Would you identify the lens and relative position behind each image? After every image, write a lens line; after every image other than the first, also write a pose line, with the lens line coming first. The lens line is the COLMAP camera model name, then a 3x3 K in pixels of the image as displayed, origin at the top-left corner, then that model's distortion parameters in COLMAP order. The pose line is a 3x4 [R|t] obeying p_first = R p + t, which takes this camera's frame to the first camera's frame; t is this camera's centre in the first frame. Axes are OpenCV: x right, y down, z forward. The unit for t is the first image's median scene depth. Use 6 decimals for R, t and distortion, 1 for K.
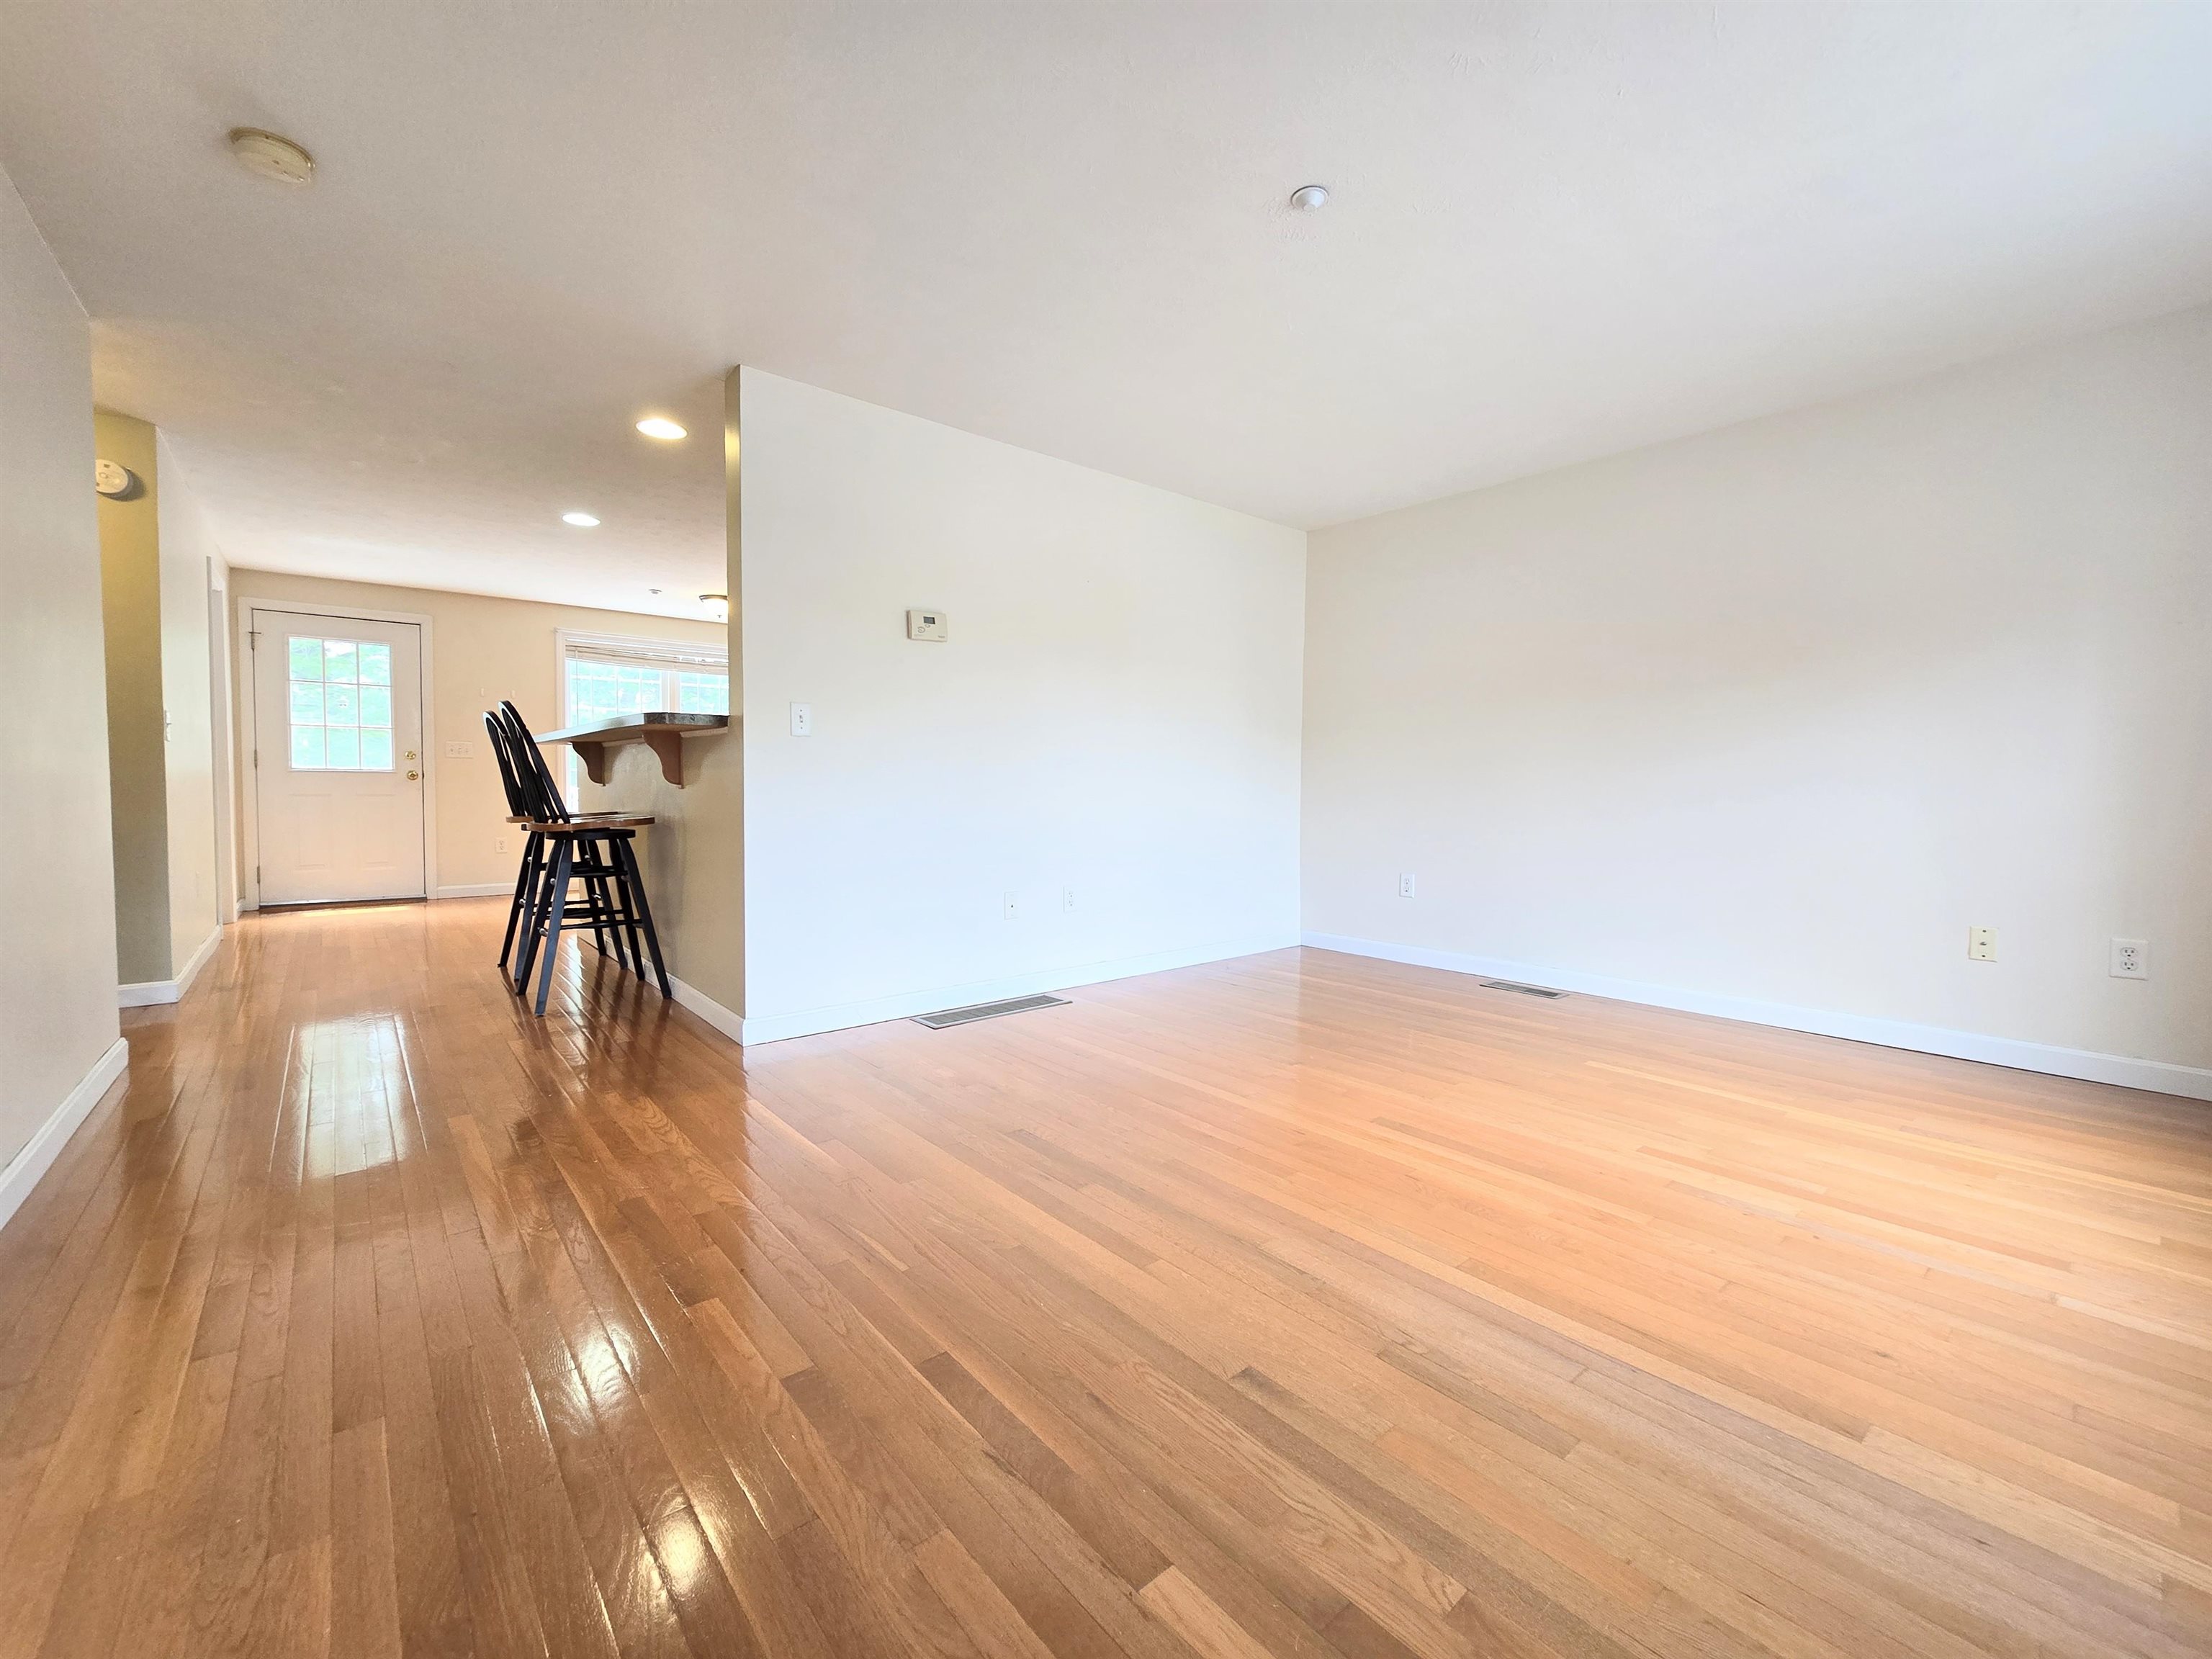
lens RADIAL K [[905.1, 0, 1107.6], [0, 905.1, 818.4], [0, 0, 1]] dist [-0.009455, 0.004990]
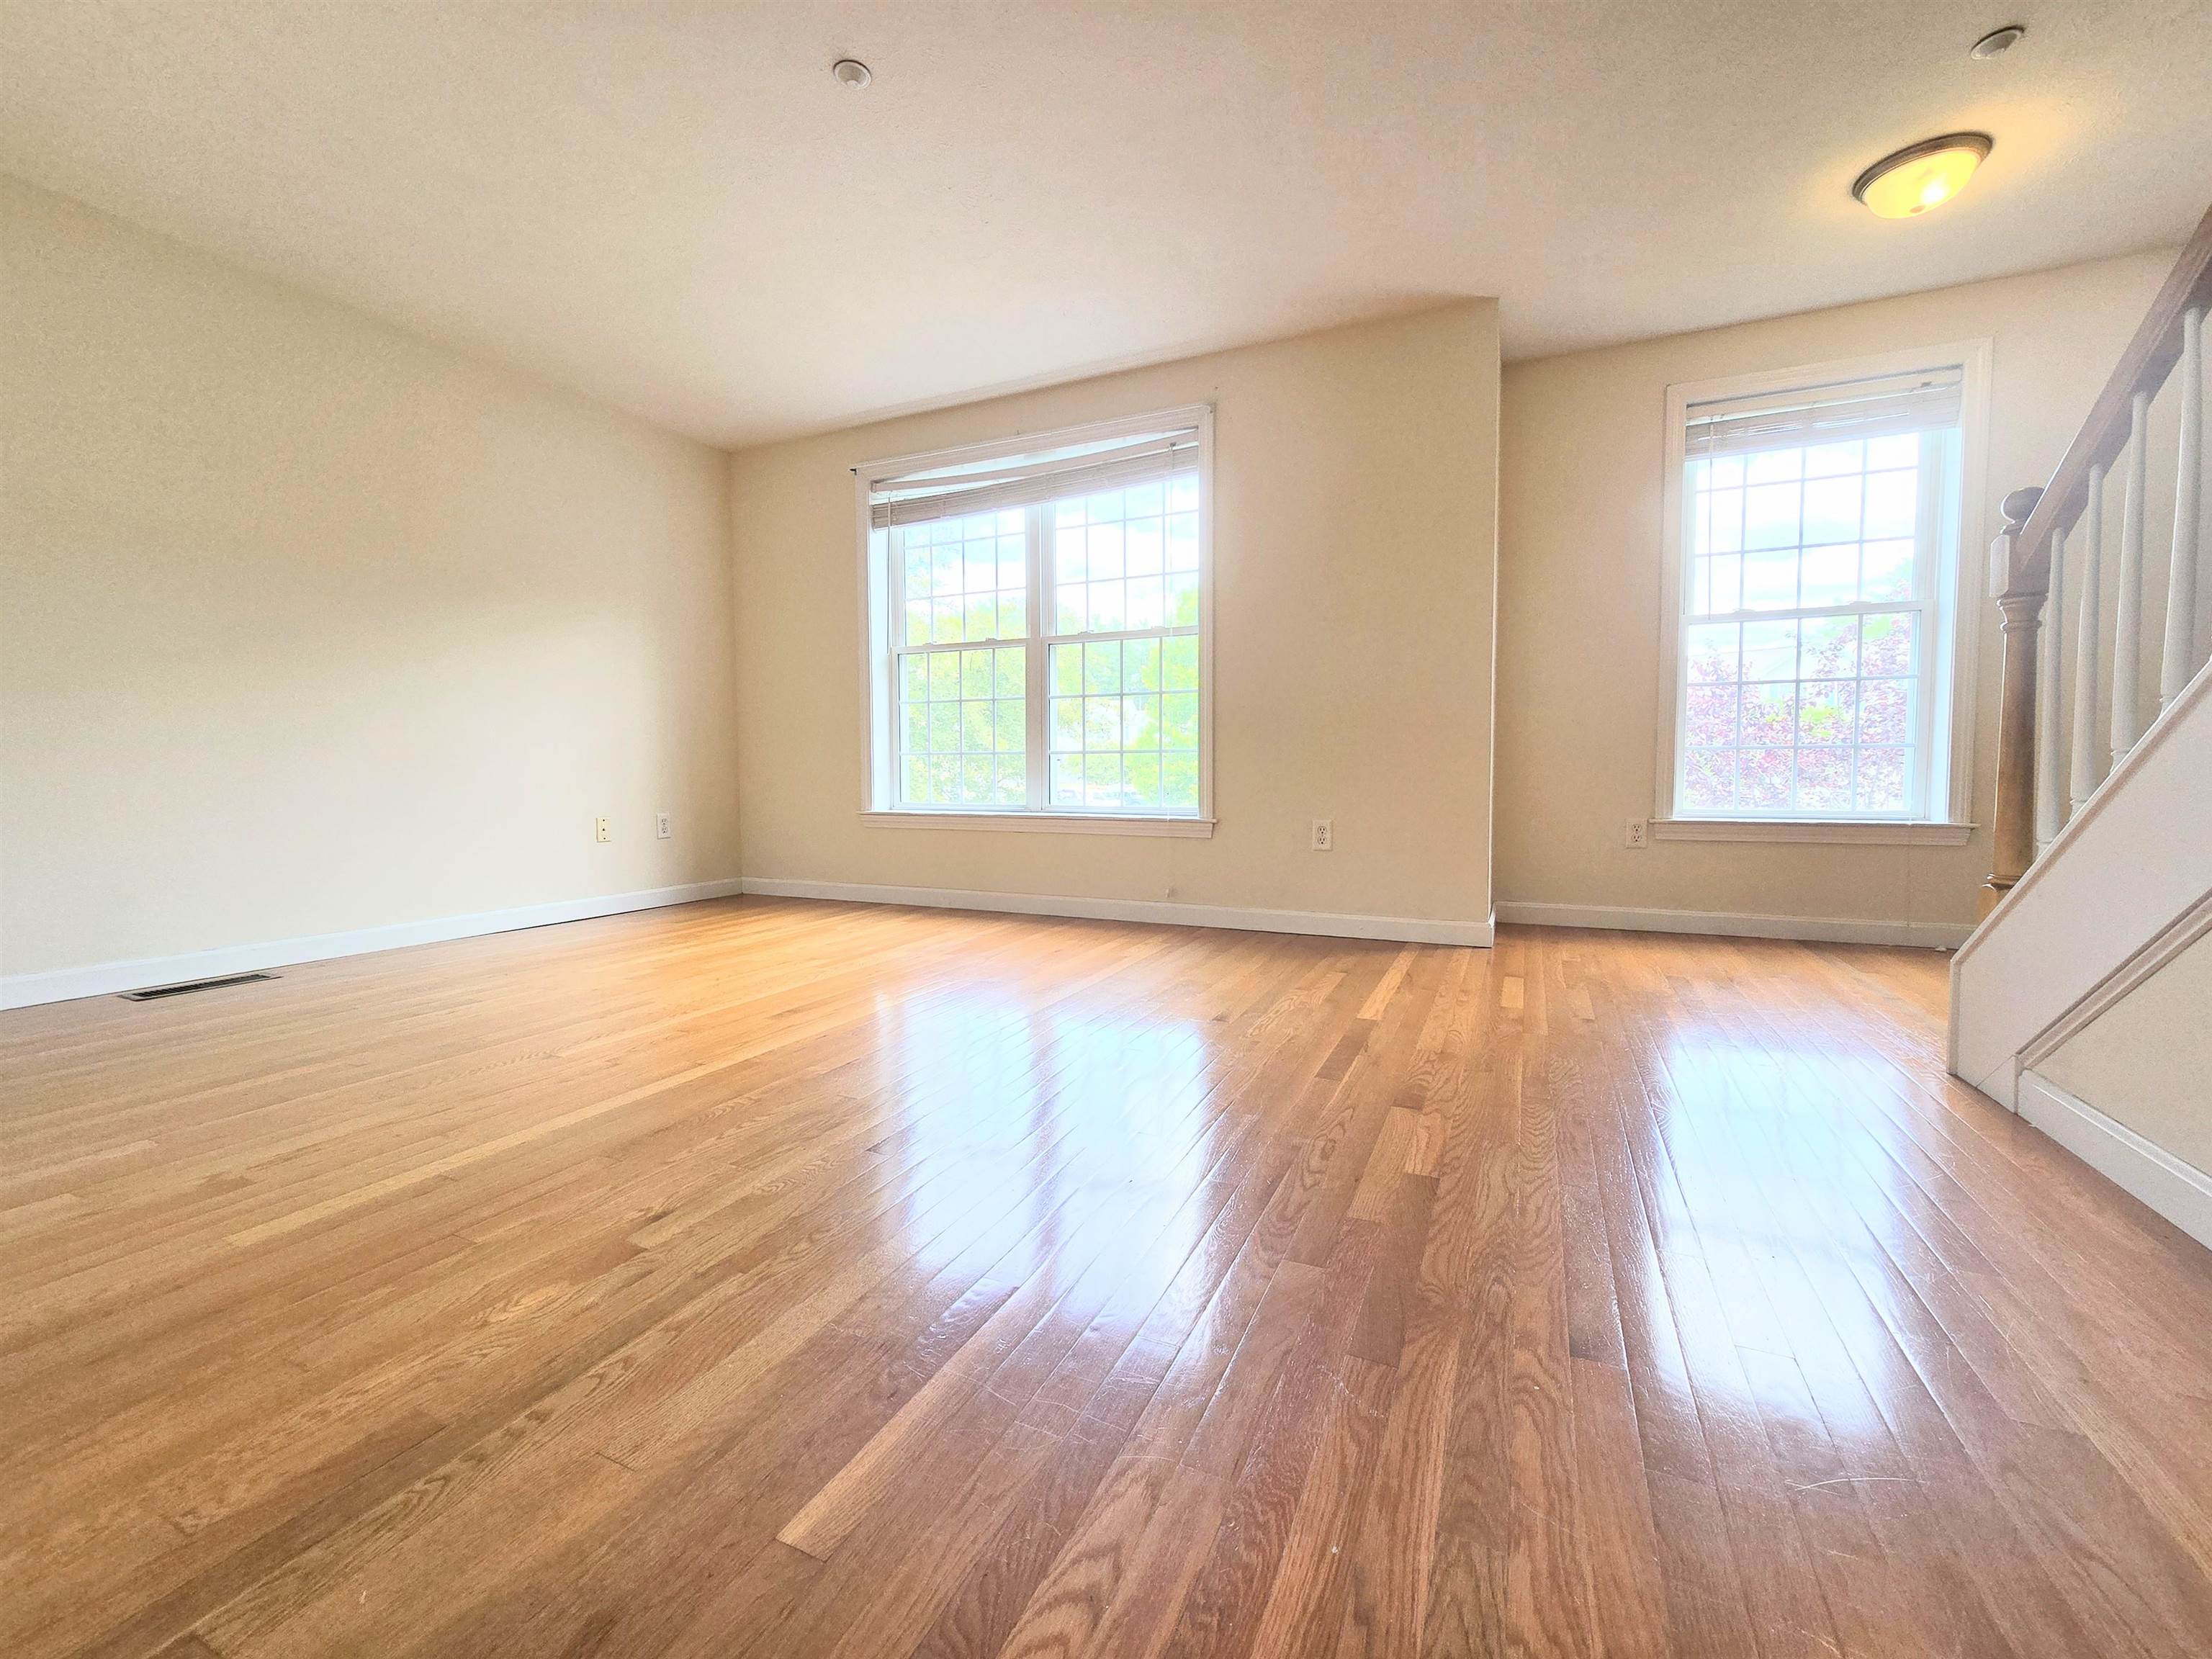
lens RADIAL K [[909.1, 0, 1109.7], [0, 909.1, 816.2], [0, 0, 1]] dist [-0.001369, -0.000492]
pose [[-0.415955, -0.052404, 0.907874, -0.752635], [0.035755, 0.996624, 0.073909, 0.055129], [-0.908682, 0.063204, -0.412677, 1.082944]]
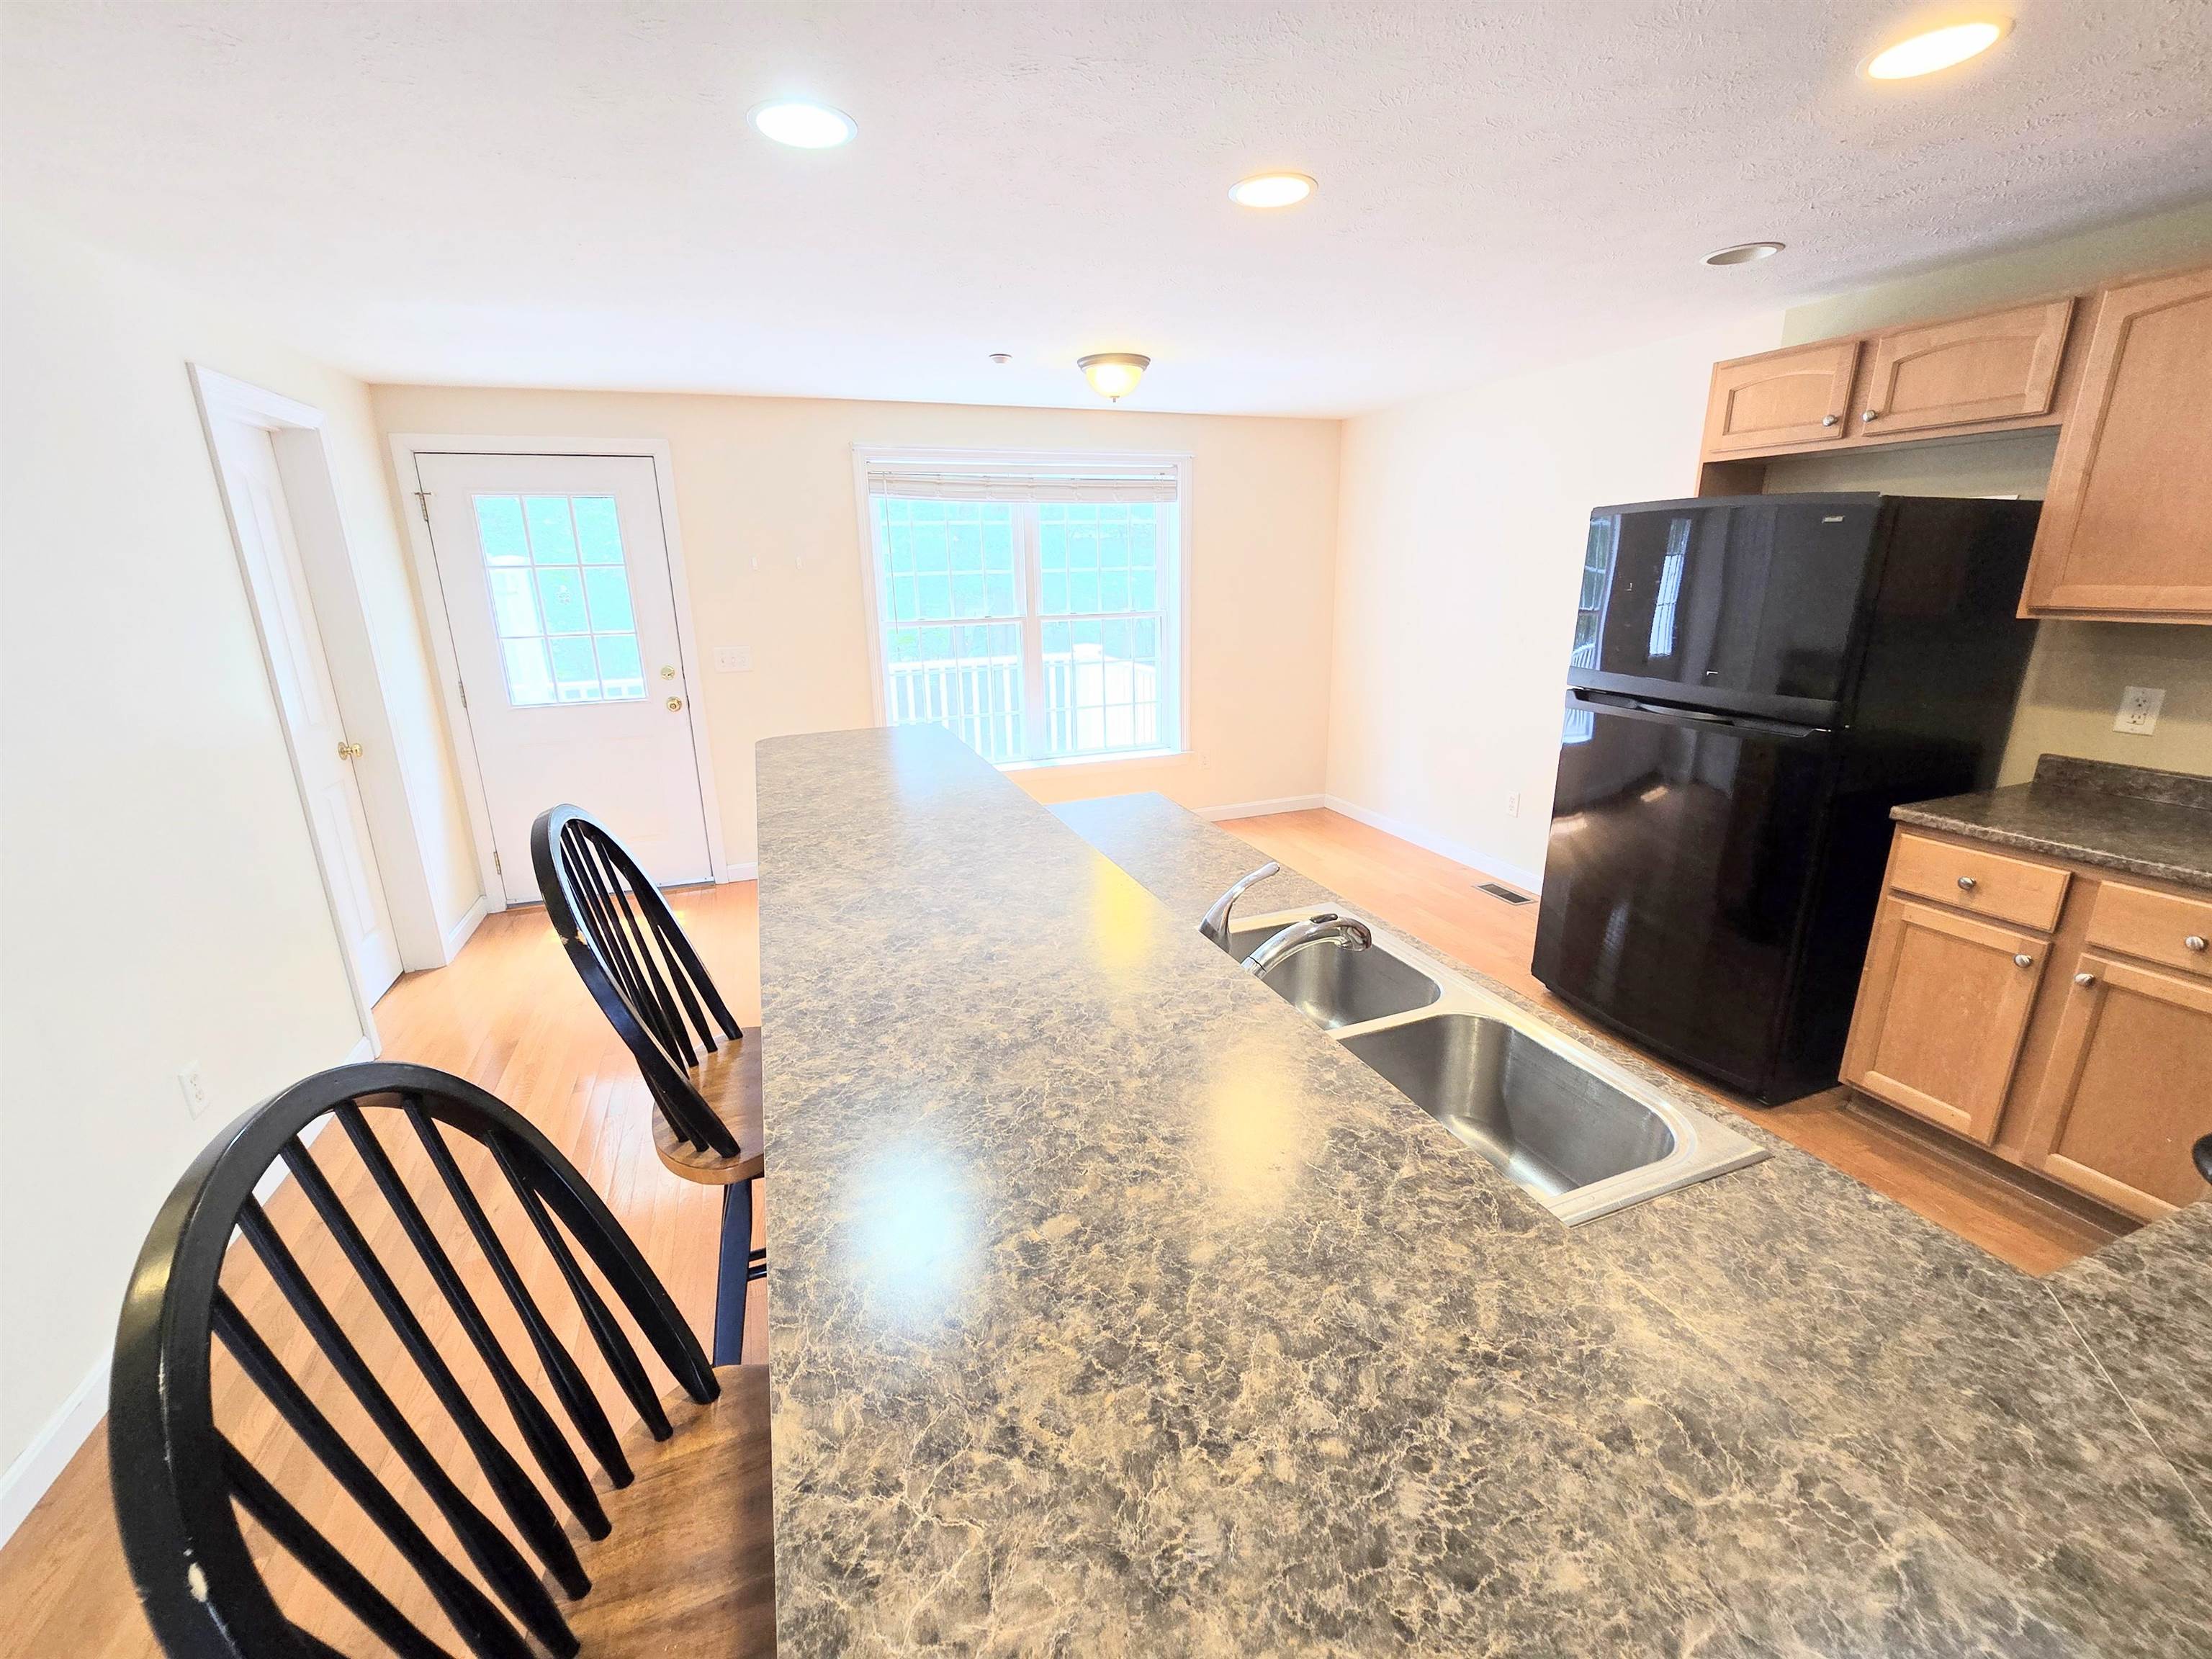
lens RADIAL K [[905.6, 0, 1102.2], [0, 905.6, 822.6], [0, 0, 1]] dist [0.000491, -0.006038]
pose [[0.938809, 0.070620, -0.337120, -0.705963], [0.011258, 0.971941, 0.234956, -0.318257], [0.344254, -0.224374, 0.911672, 1.363599]]
